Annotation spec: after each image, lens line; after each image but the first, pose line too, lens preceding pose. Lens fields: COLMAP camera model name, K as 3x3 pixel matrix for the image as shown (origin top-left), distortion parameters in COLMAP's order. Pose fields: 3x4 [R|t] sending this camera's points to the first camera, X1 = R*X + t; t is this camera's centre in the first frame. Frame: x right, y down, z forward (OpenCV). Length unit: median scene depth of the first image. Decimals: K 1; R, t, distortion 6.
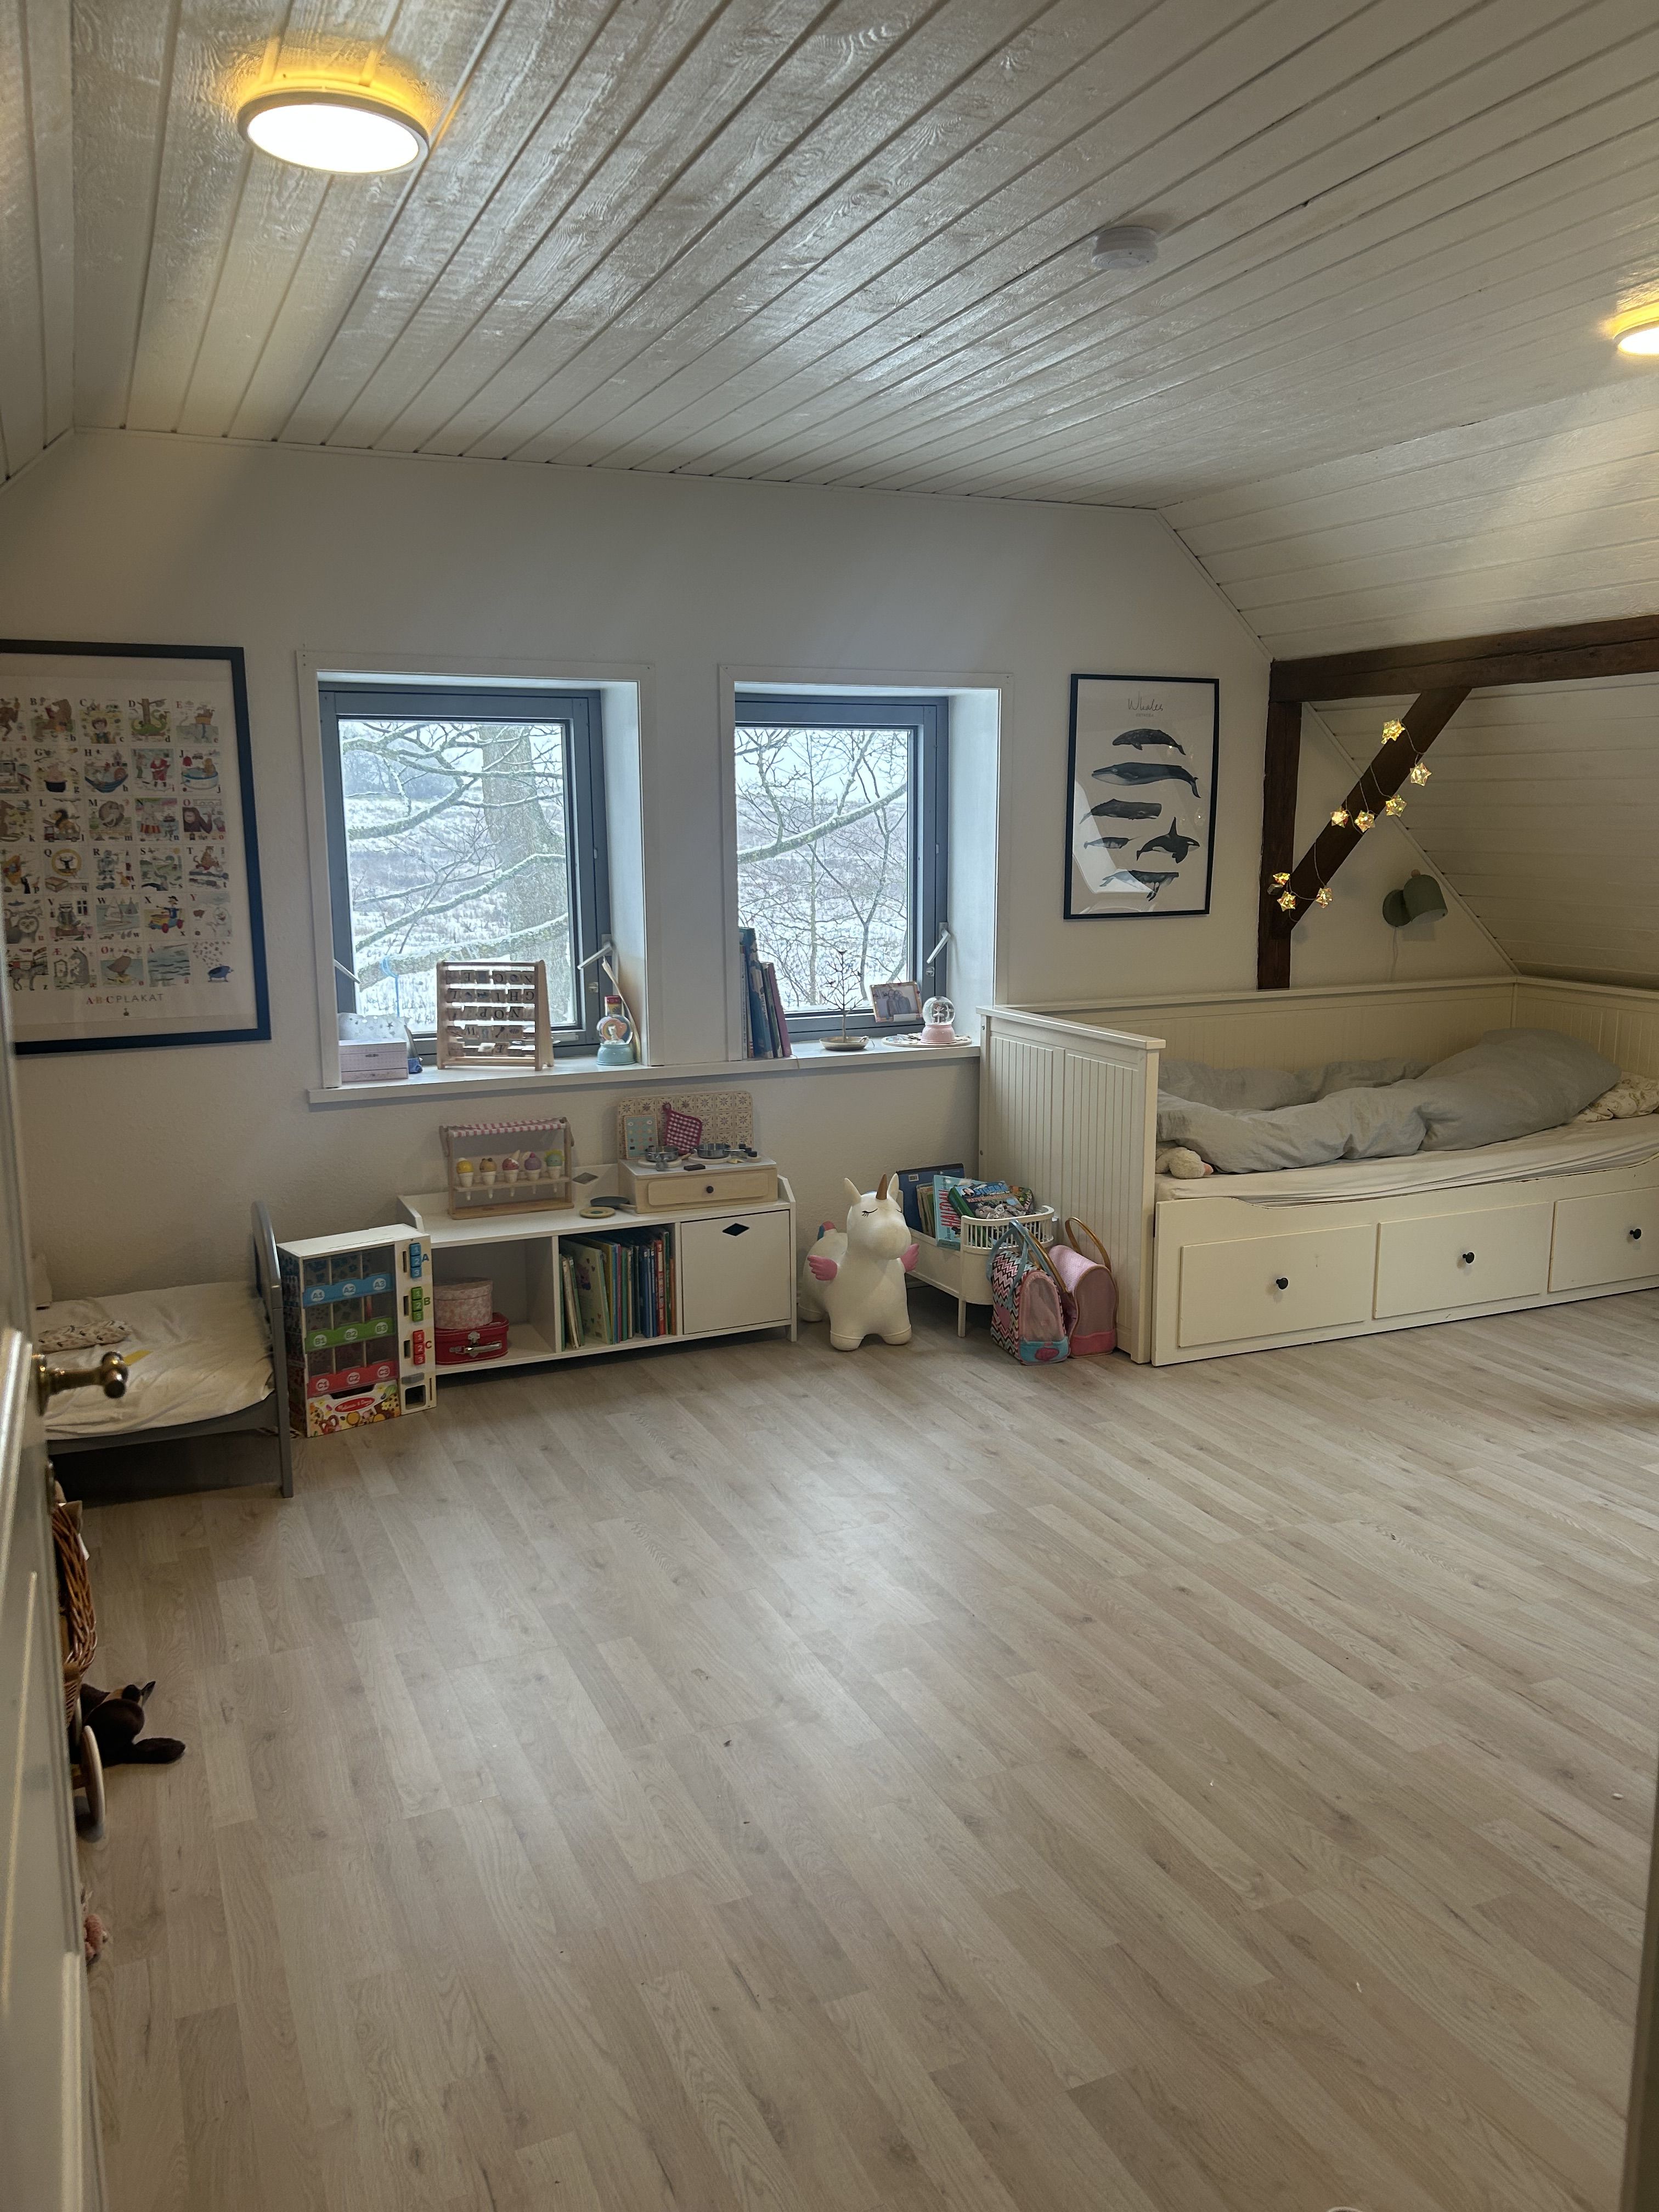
lens RADIAL K [[1643.6, 0, 832.1], [0, 1643.6, 1137.1], [0, 0, 1]] dist [0.034308, -0.055378]
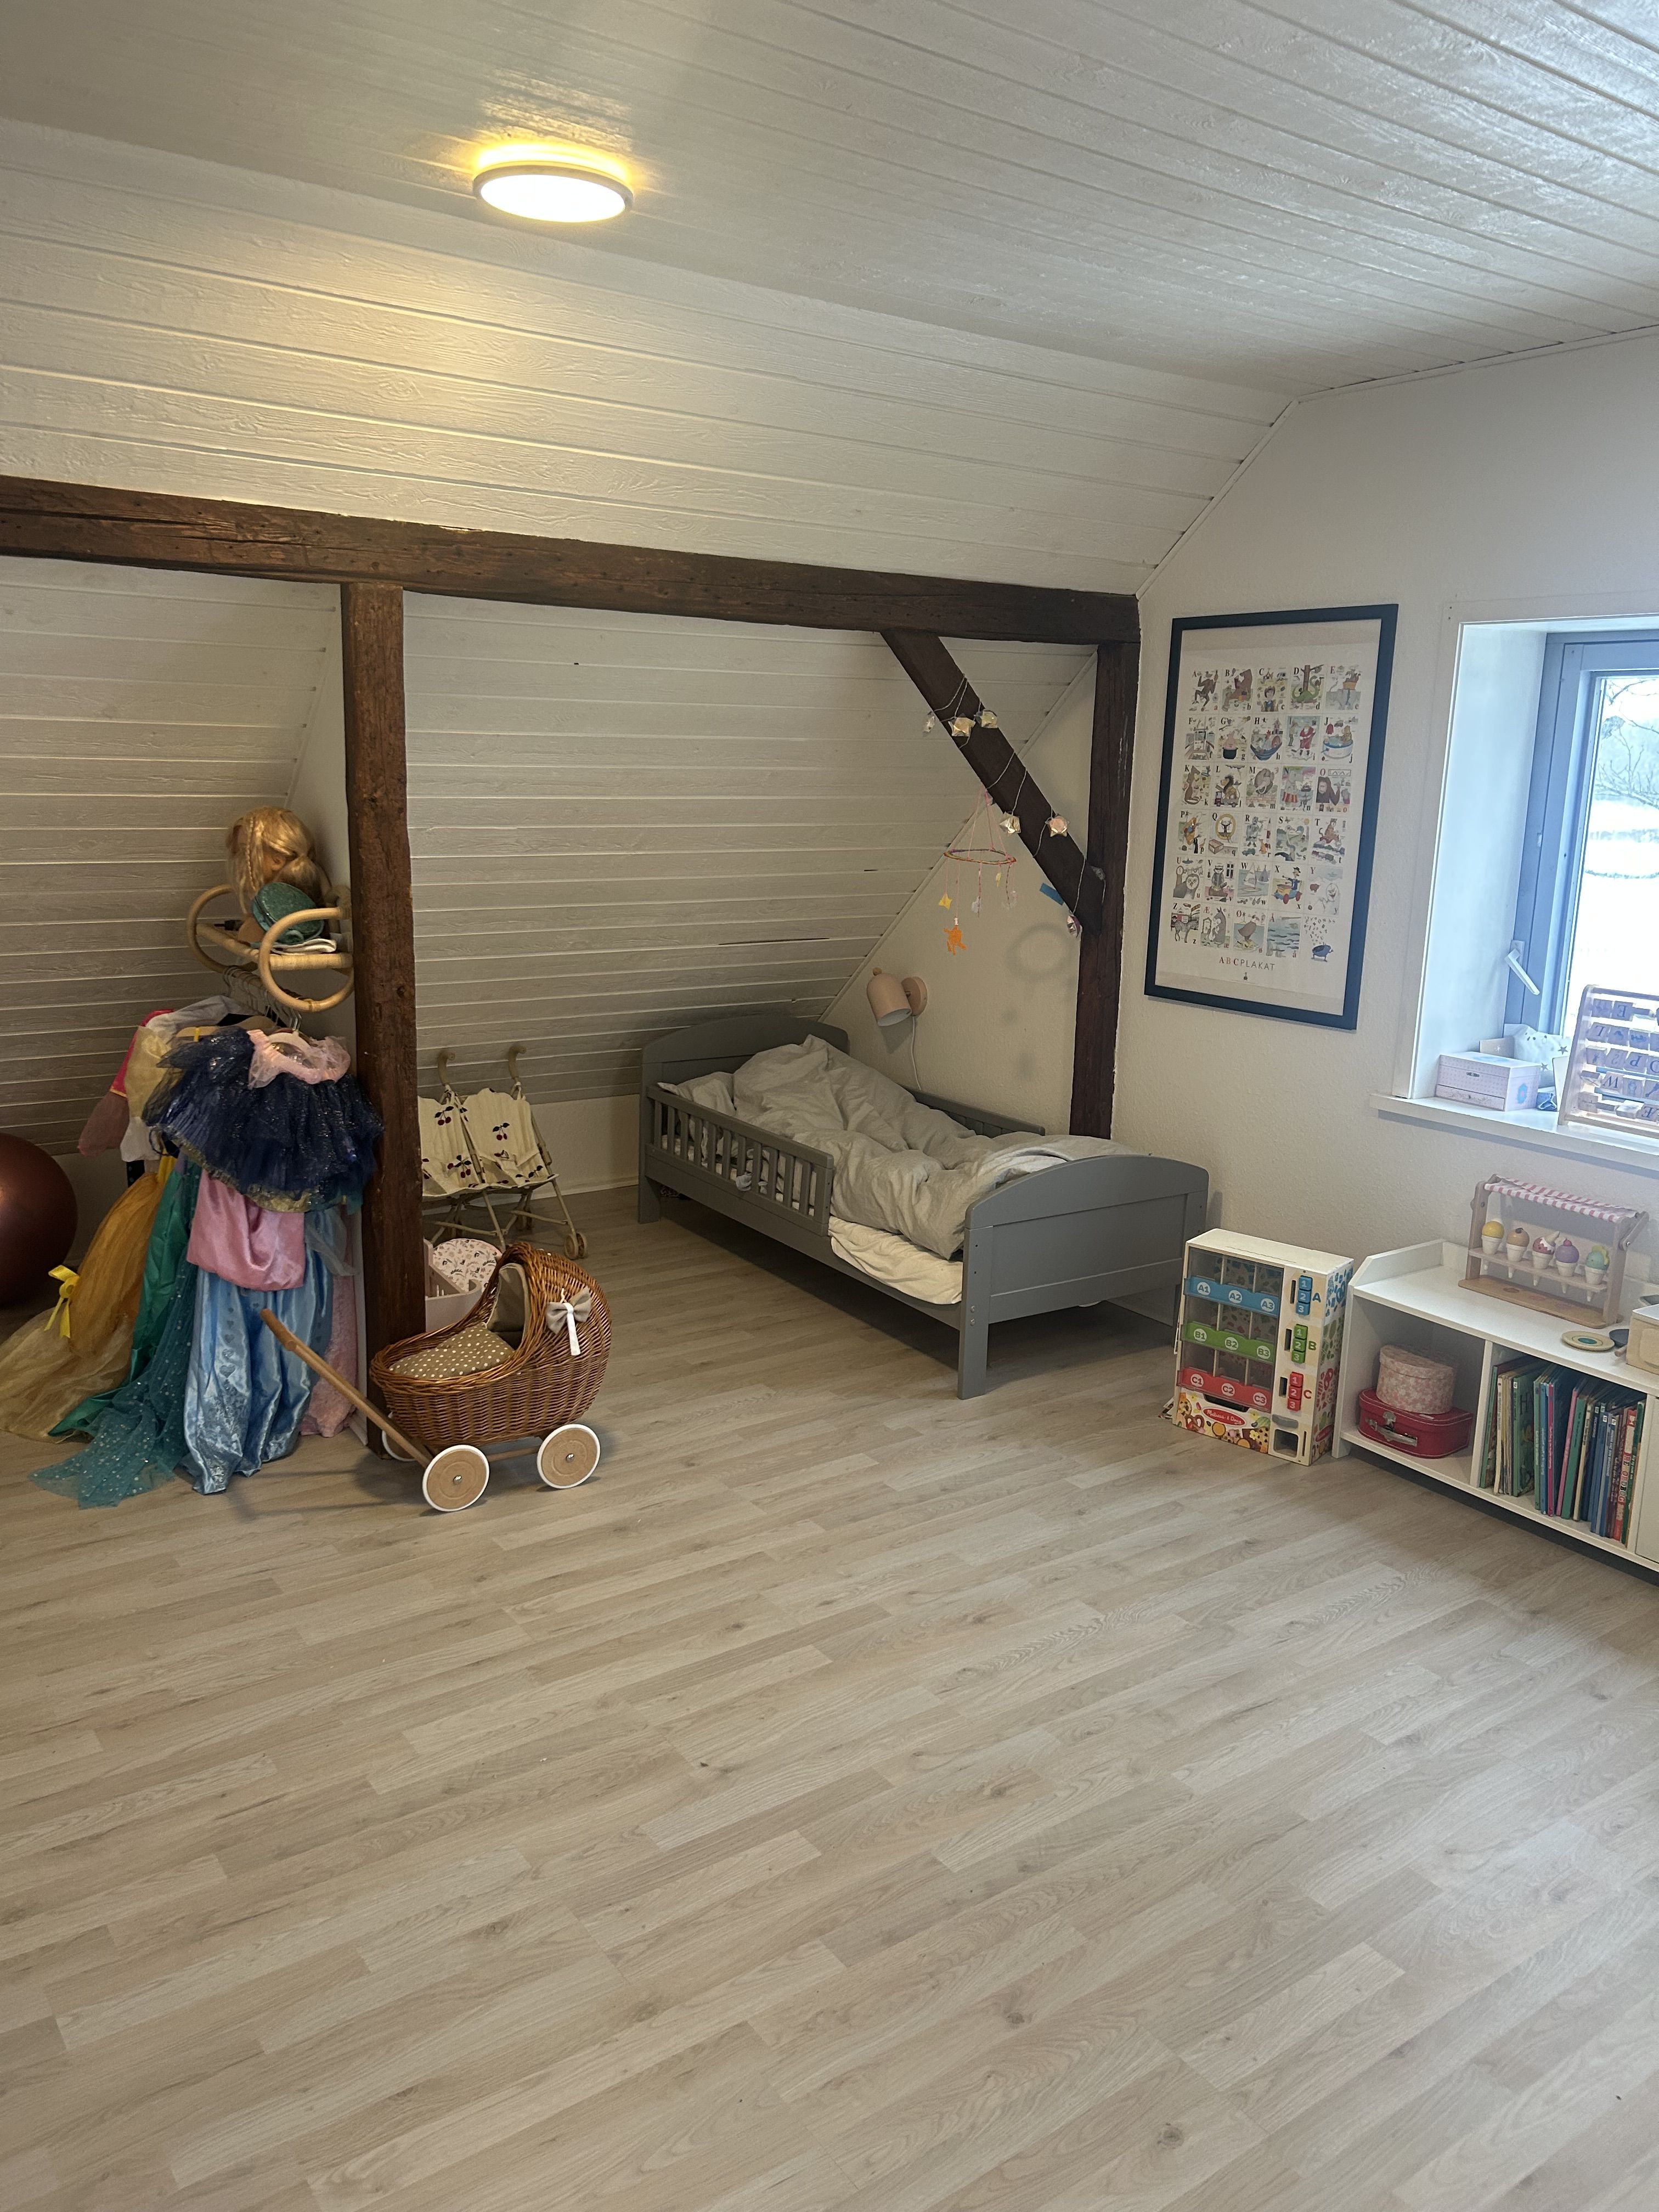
lens RADIAL K [[1643.6, 0, 832.1], [0, 1643.6, 1137.1], [0, 0, 1]] dist [0.034308, -0.055378]
pose [[0.197782, 0.237294, -0.951091, 0.520452], [-0.211914, 0.957664, 0.194866, -0.126055], [0.957066, 0.163009, 0.239695, 0.531973]]
